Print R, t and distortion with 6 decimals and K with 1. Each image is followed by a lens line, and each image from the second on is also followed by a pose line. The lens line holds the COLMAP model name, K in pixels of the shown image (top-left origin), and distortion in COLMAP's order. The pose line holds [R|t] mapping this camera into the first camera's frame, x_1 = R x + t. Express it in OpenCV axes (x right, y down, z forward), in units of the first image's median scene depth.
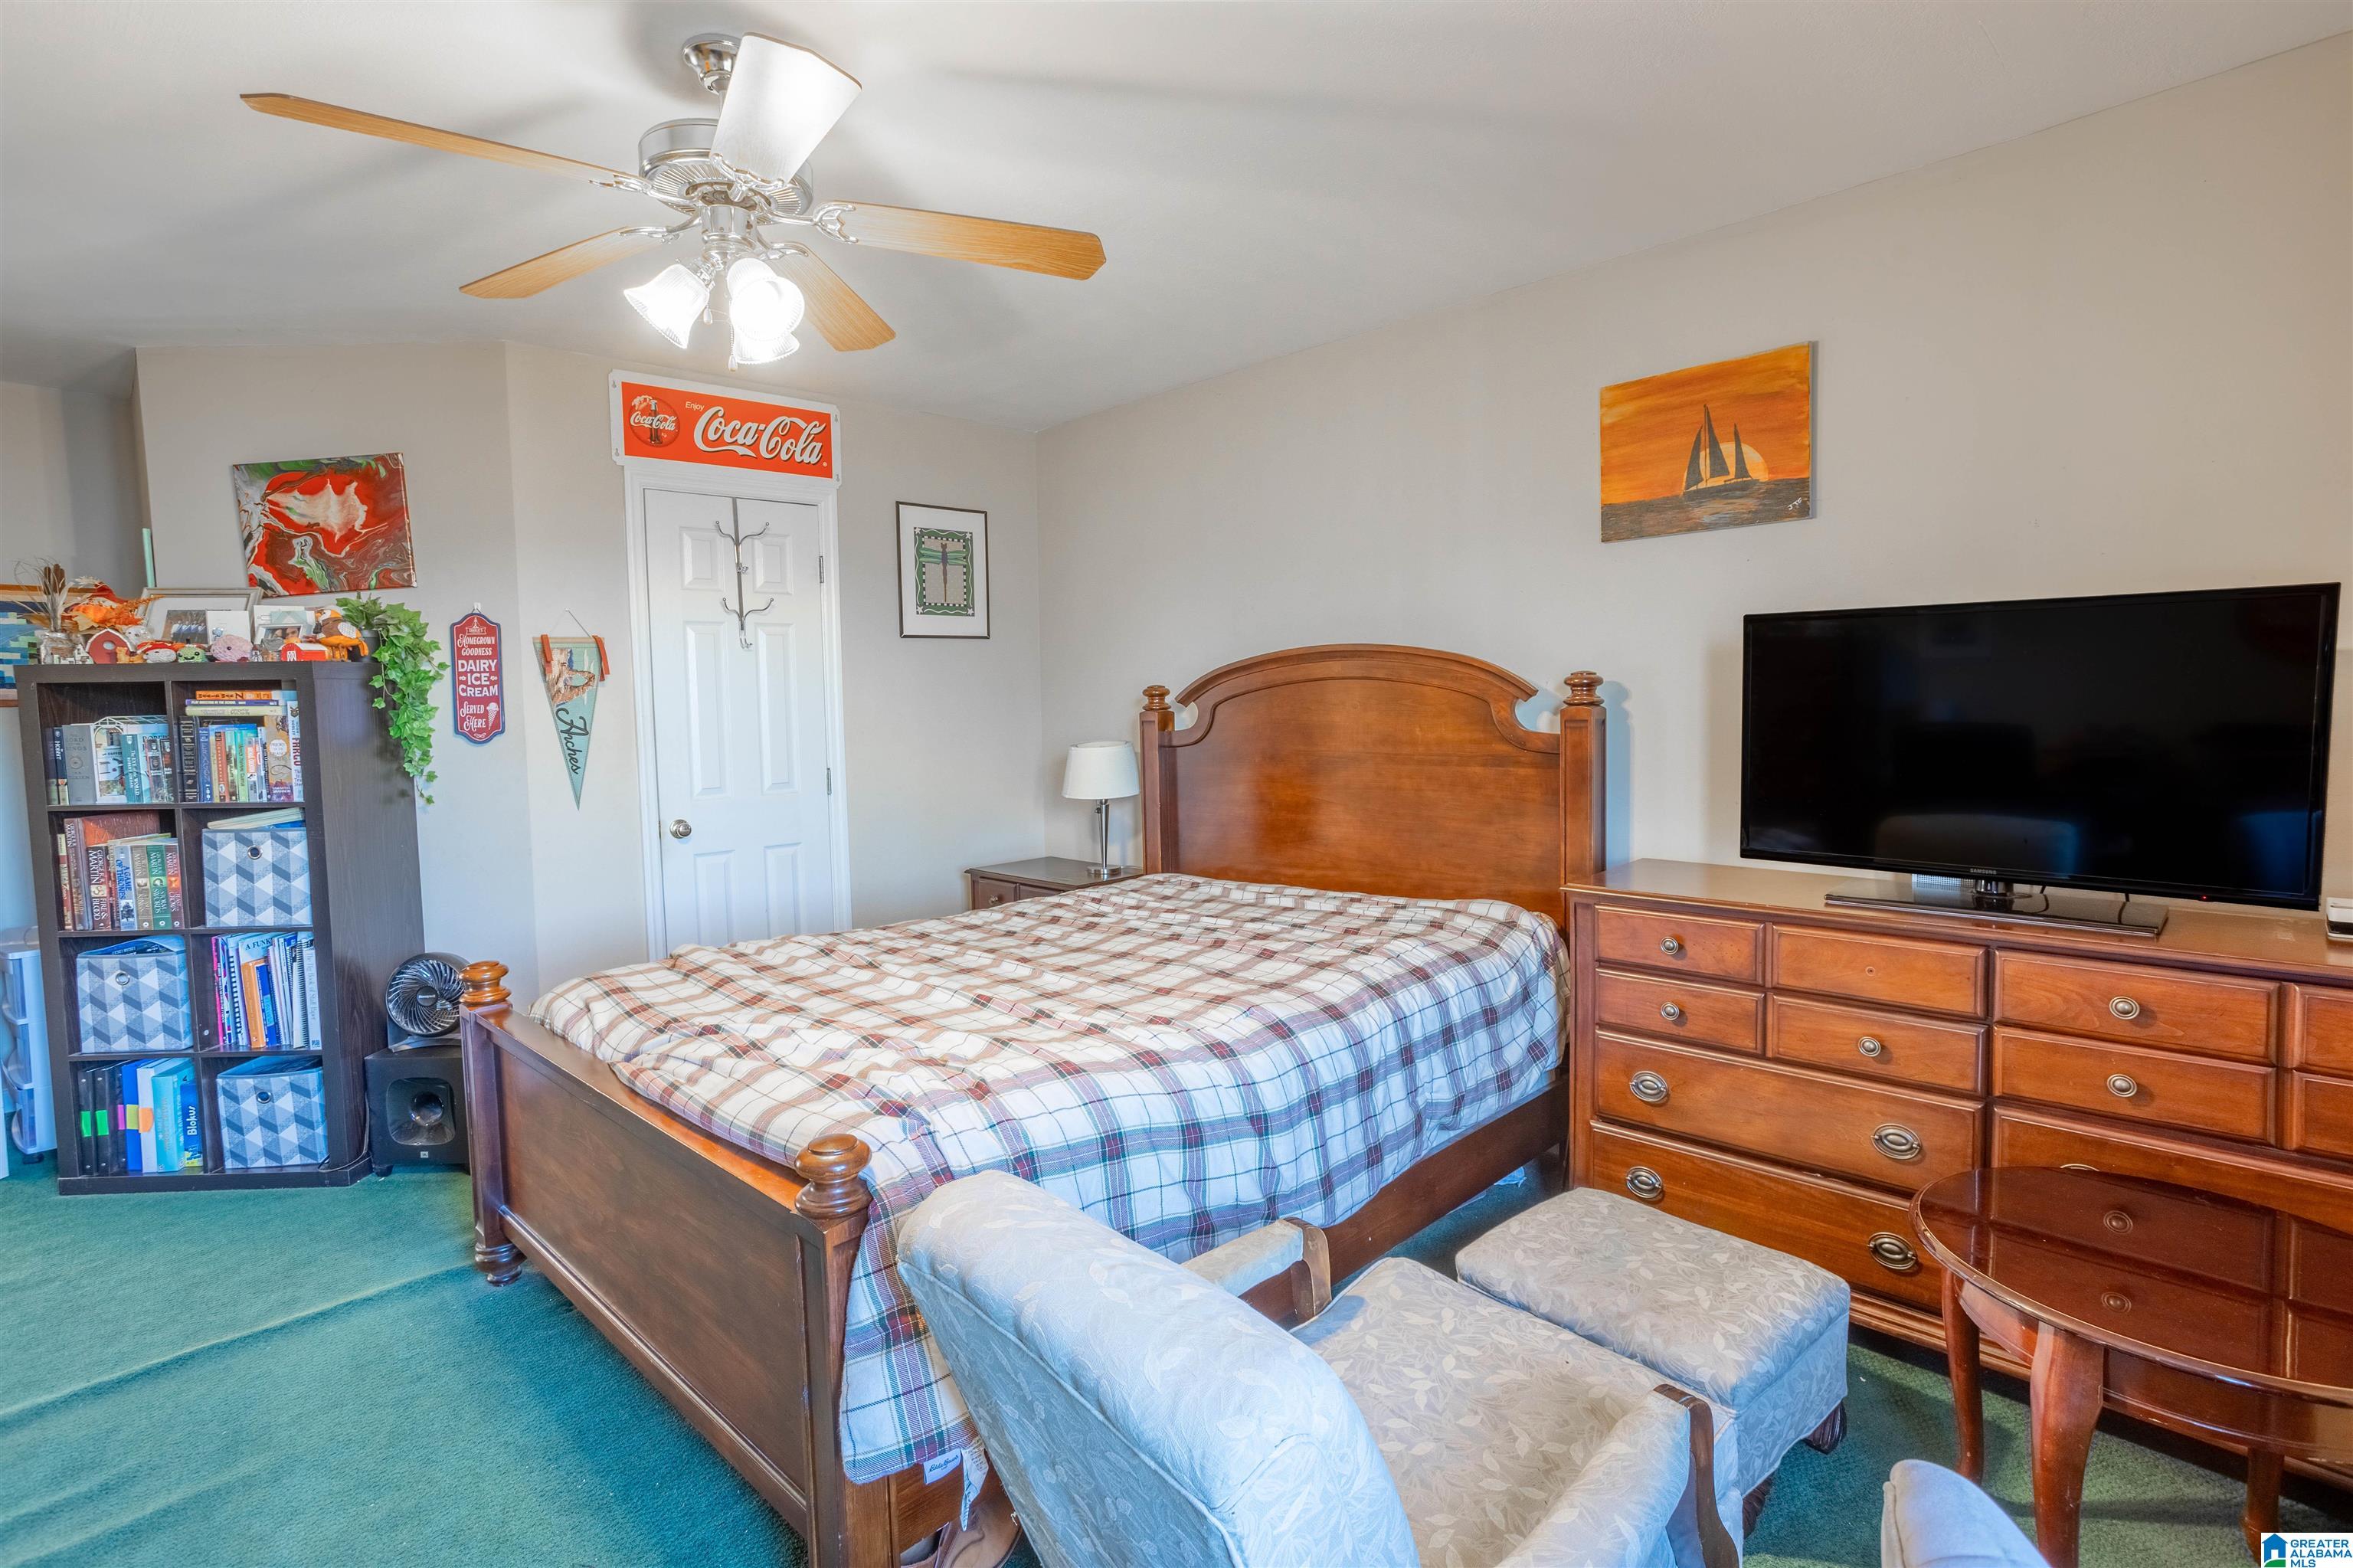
lens RADIAL K [[1157.8, 0, 1164.2], [0, 1157.8, 759.9], [0, 0, 1]] dist [-0.023064, 0.000617]
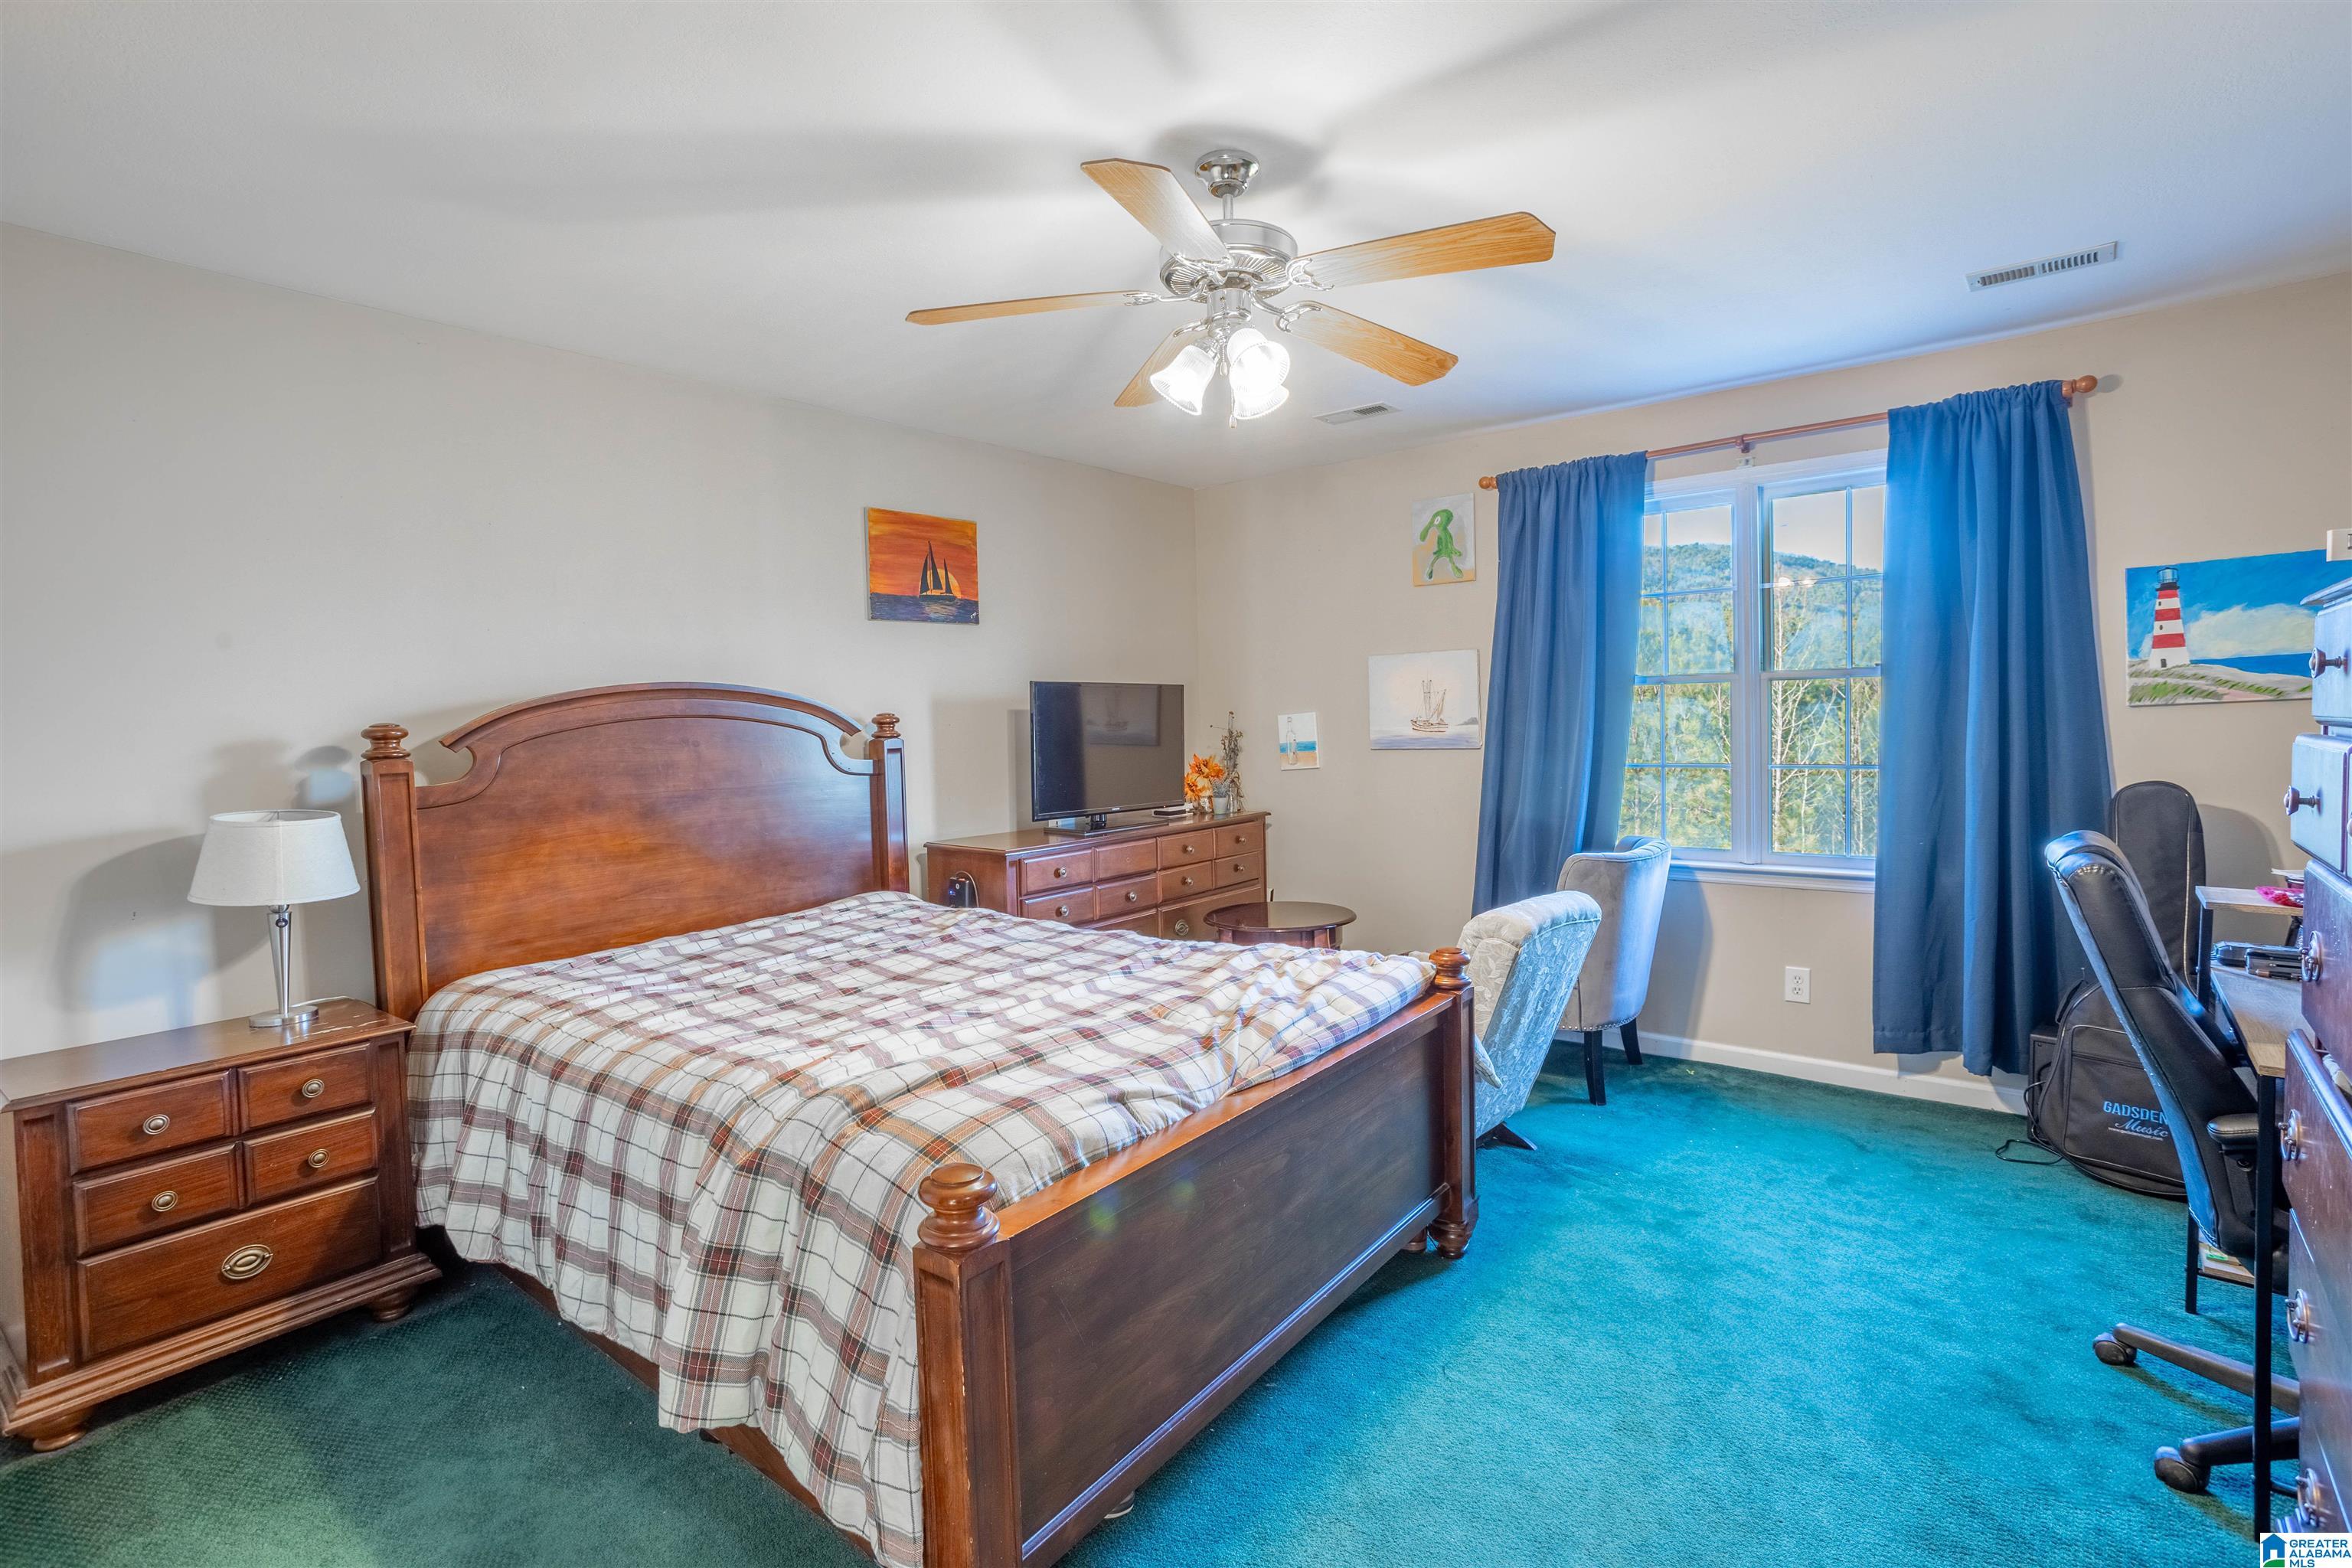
lens RADIAL K [[1112.3, 0, 1185.7], [0, 1112.3, 774.0], [0, 0, 1]] dist [-0.000874, 0.000122]
pose [[-0.128080, -0.021051, 0.991540, -1.034291], [0.095169, 0.994900, 0.033416, -0.015435], [-0.987187, 0.098644, -0.125423, 0.859684]]
